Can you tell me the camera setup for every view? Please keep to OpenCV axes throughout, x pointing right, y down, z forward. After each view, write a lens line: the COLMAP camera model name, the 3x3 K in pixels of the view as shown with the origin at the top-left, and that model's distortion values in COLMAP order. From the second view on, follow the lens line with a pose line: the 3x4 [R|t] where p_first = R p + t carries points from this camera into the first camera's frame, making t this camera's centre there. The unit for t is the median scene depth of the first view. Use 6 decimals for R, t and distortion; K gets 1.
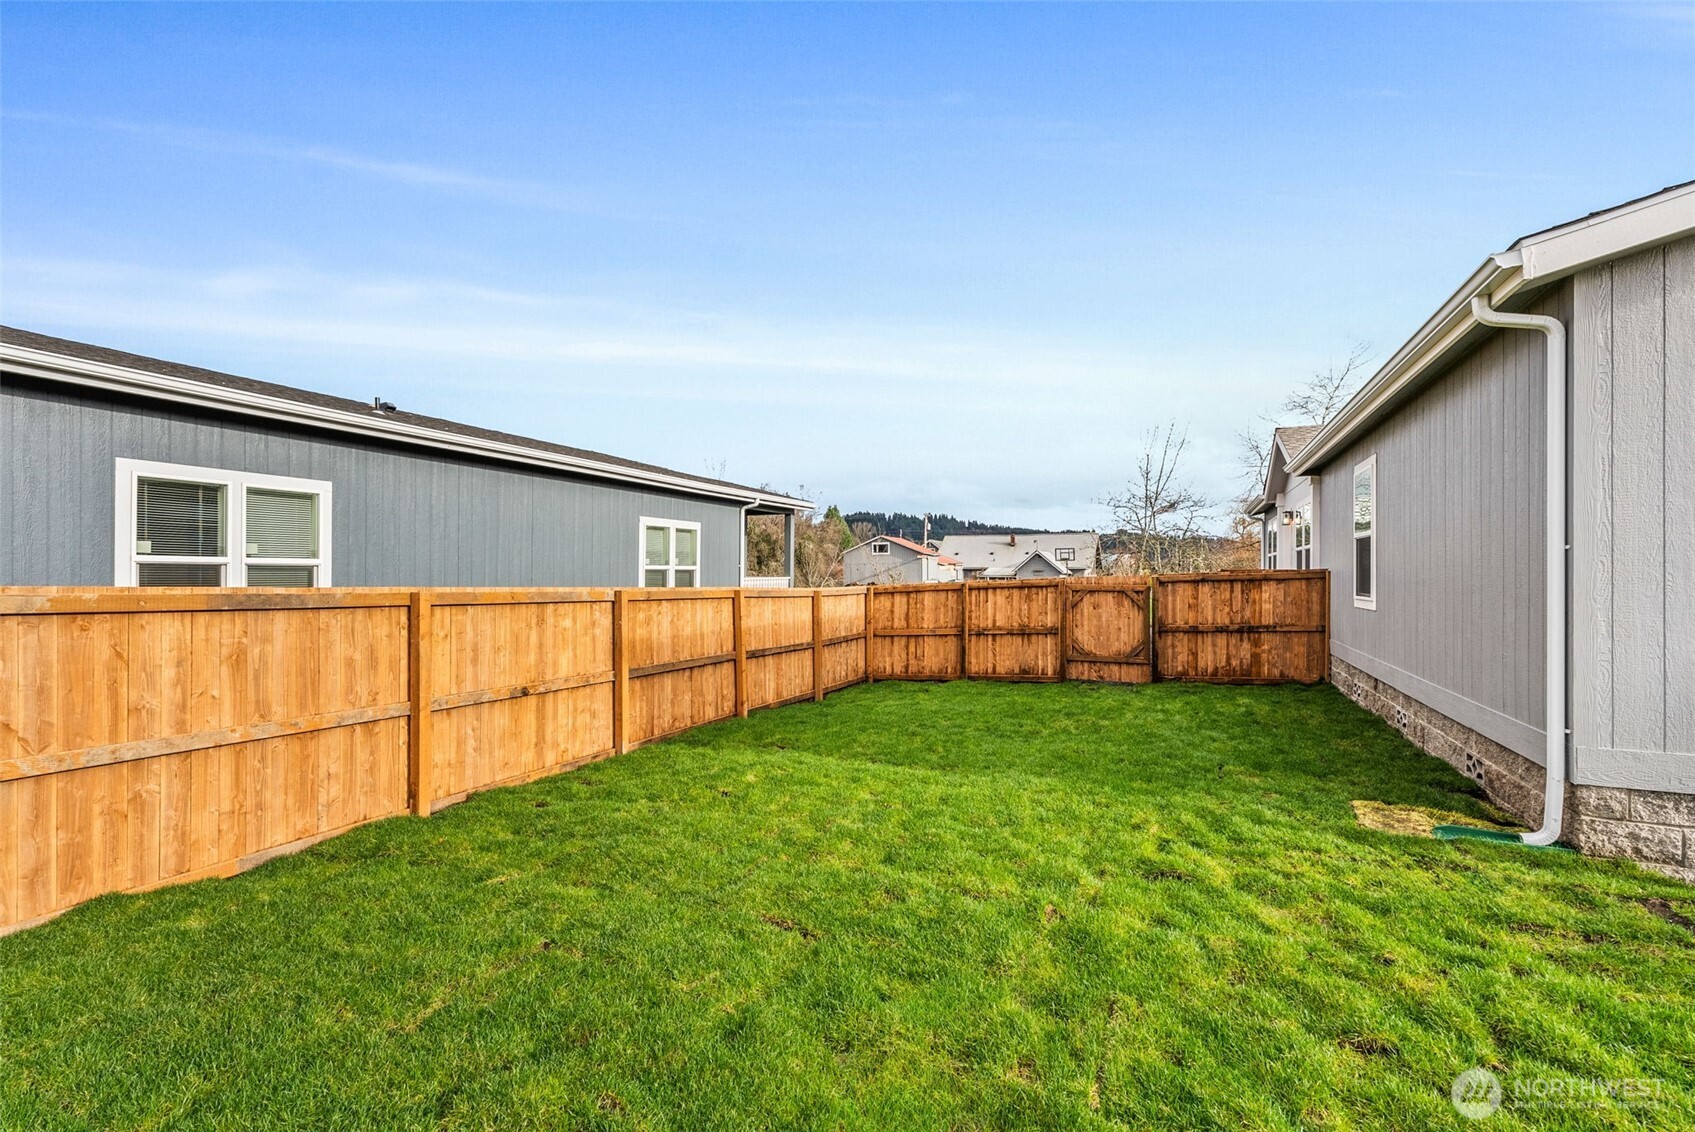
lens RADIAL K [[769.1, 0, 833.6], [0, 769.1, 573.9], [0, 0, 1]] dist [-0.008207, 0.001014]
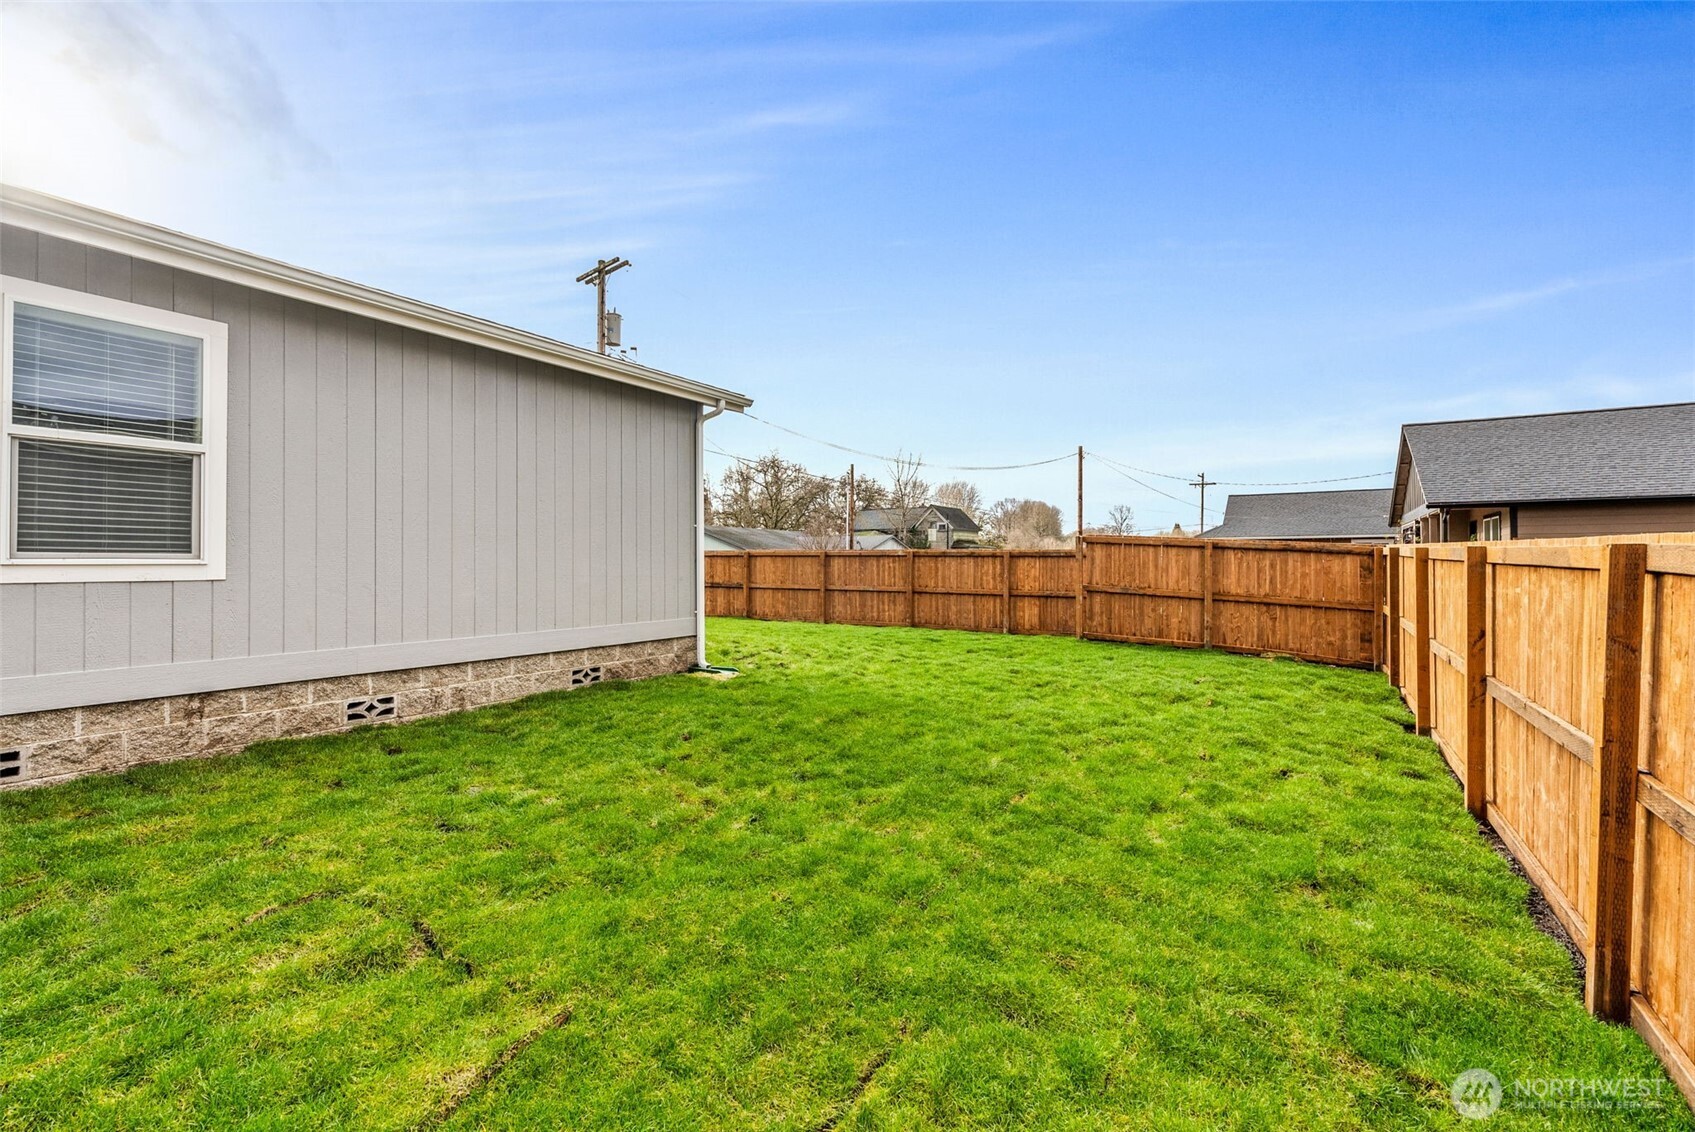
lens RADIAL K [[769.1, 0, 846.0], [0, 769.1, 558.0], [0, 0, 1]] dist [-0.008207, 0.001014]
pose [[-0.991778, -0.001162, 0.127963, 0.126366], [-0.001910, 0.999982, -0.005727, 0.030447], [-0.127954, -0.005924, -0.991762, 1.424769]]
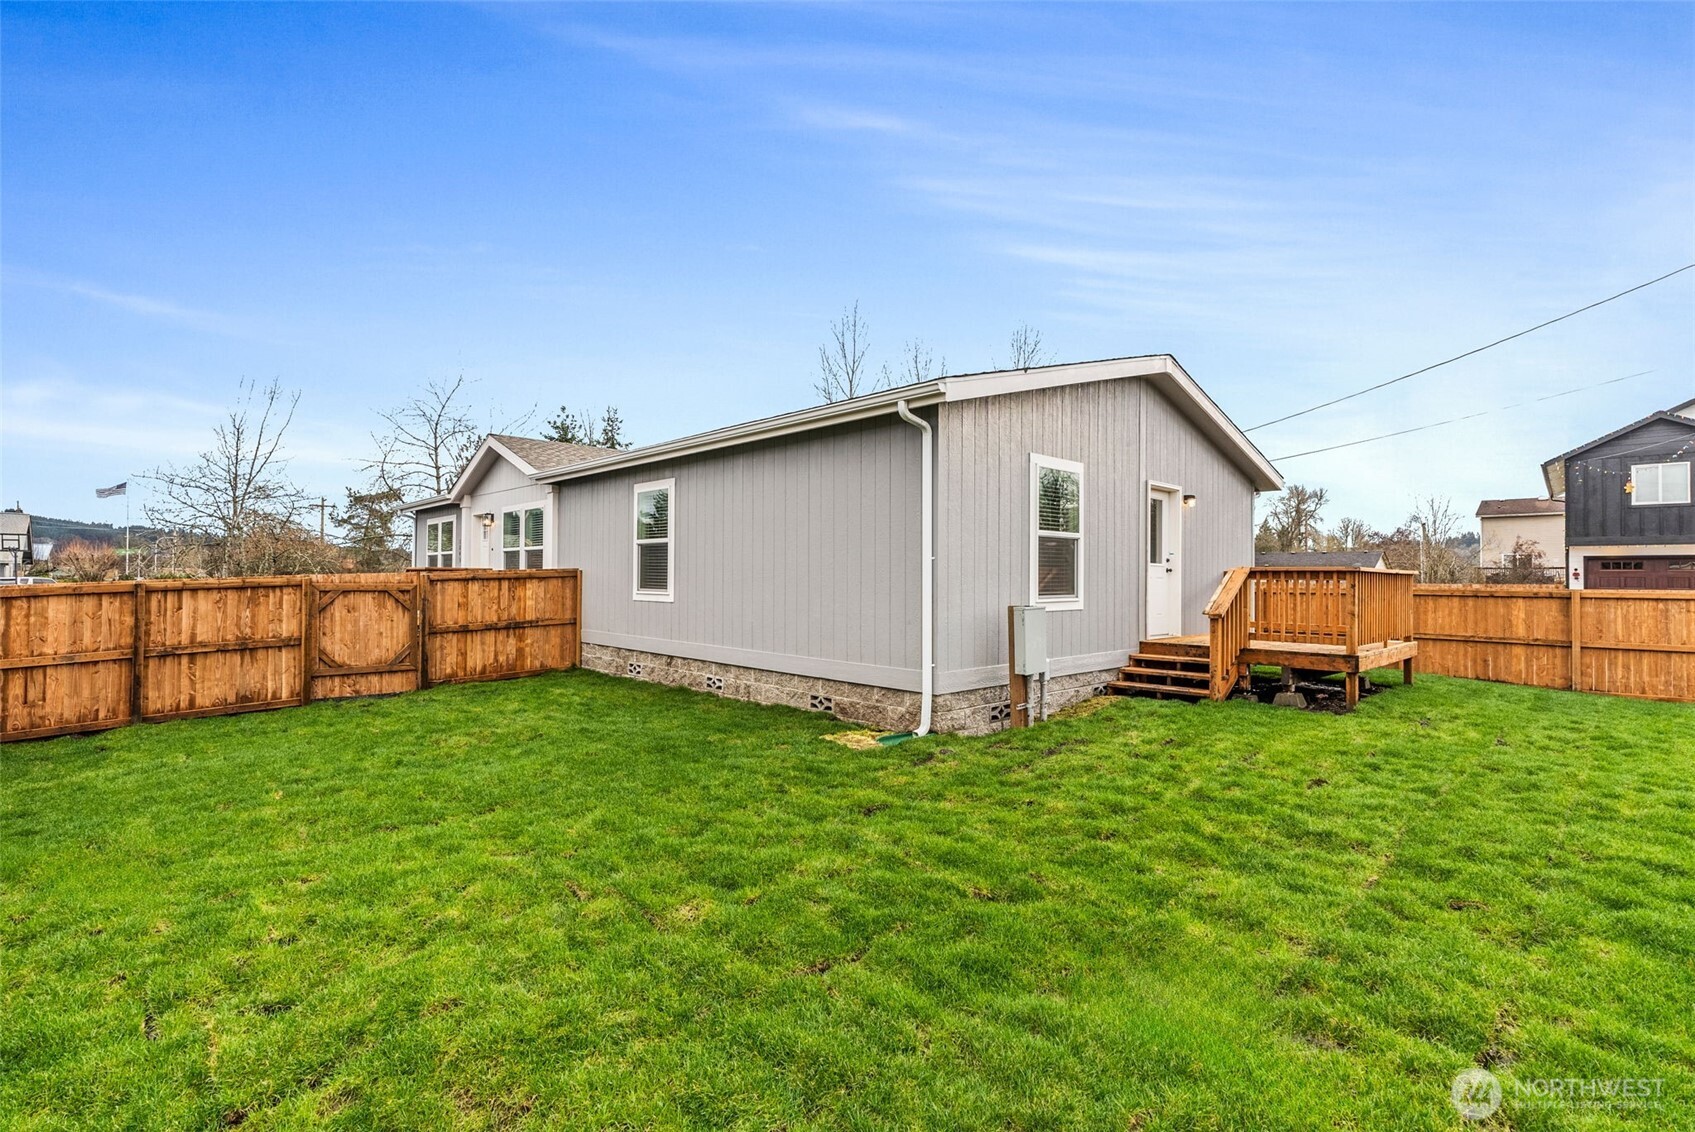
lens RADIAL K [[769.1, 0, 845.9], [0, 769.1, 583.3], [0, 0, 1]] dist [-0.008207, 0.001014]
pose [[0.373462, -0.006615, 0.927622, -0.331346], [-0.006679, 0.999929, 0.009820, 0.002084], [-0.927622, -0.009863, 0.373391, 0.244972]]
